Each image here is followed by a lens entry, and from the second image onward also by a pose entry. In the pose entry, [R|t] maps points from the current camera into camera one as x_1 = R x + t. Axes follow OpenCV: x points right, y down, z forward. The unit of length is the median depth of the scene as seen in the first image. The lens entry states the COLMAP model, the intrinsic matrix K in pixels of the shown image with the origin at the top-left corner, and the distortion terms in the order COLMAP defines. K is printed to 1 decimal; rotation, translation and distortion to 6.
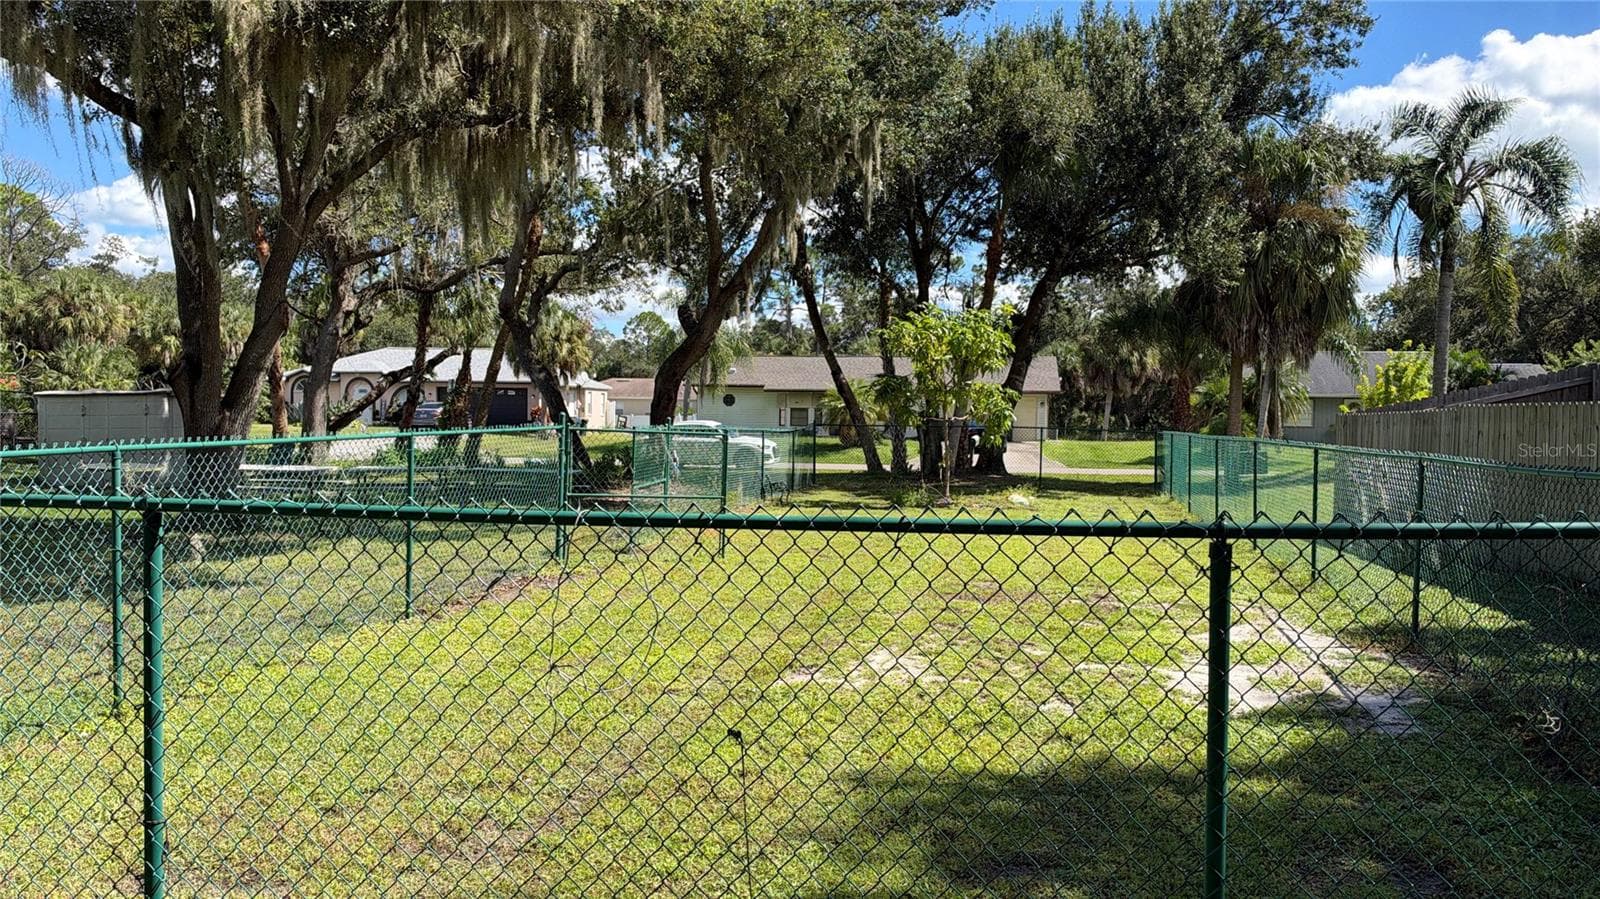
lens RADIAL K [[1215.2, 0, 817.1], [0, 1215.2, 457.2], [0, 0, 1]] dist [0.211417, -0.467715]
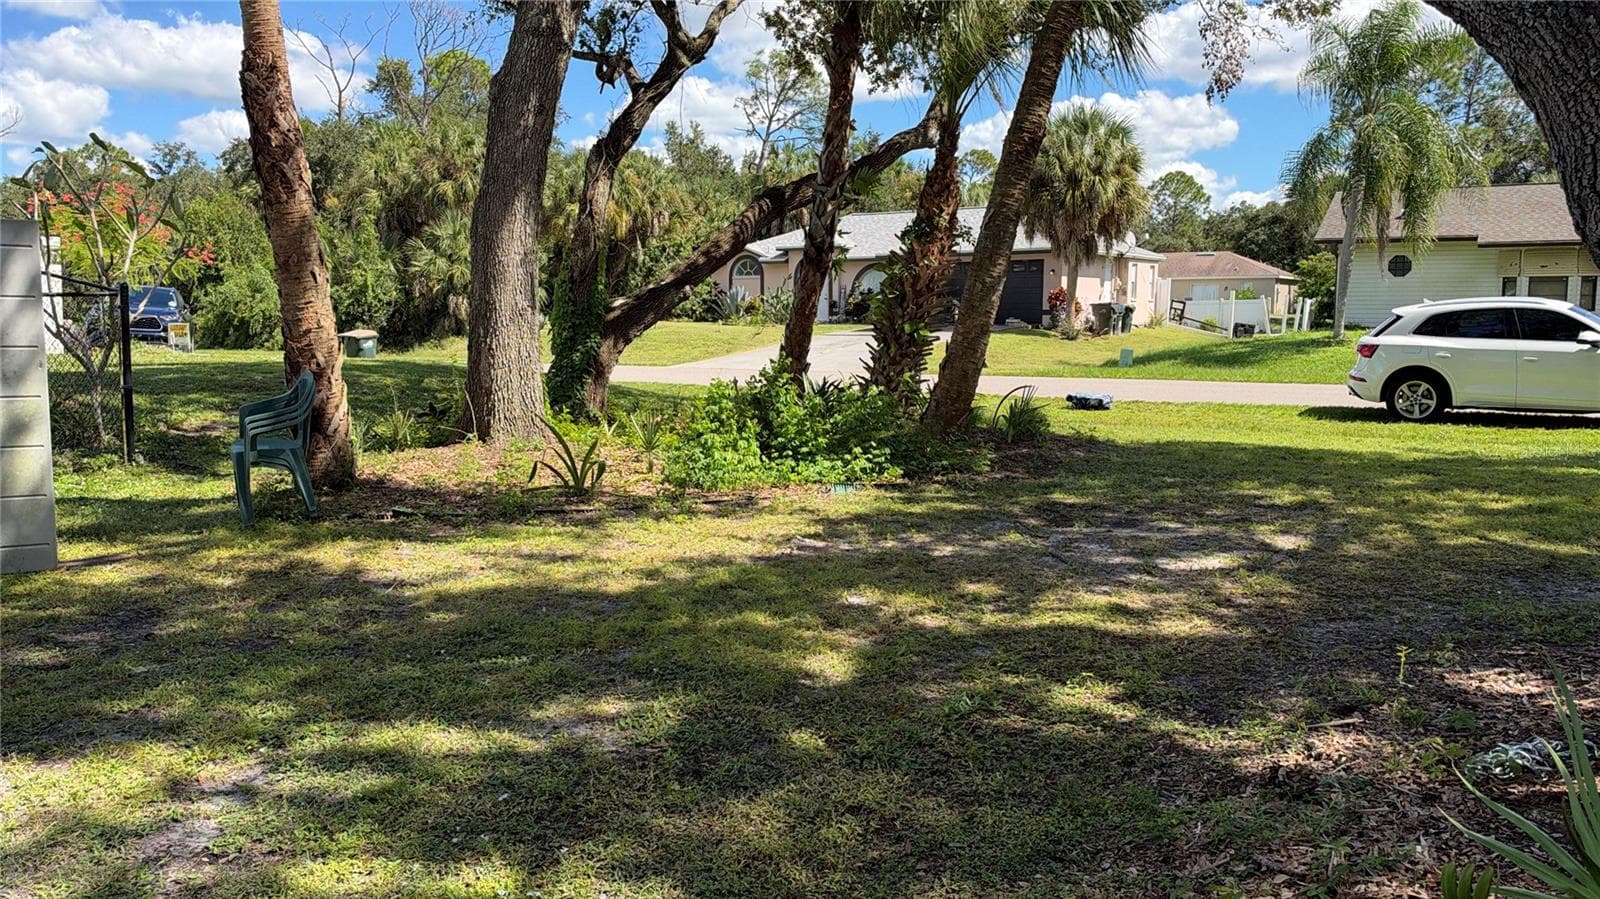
lens RADIAL K [[1215.2, 0, 817.1], [0, 1215.2, 457.2], [0, 0, 1]] dist [0.211417, -0.467715]
pose [[0.924442, 0.030534, -0.380097, -0.101958], [0.002501, 0.996282, 0.086118, -0.009184], [0.381313, -0.080562, 0.920929, 0.368157]]
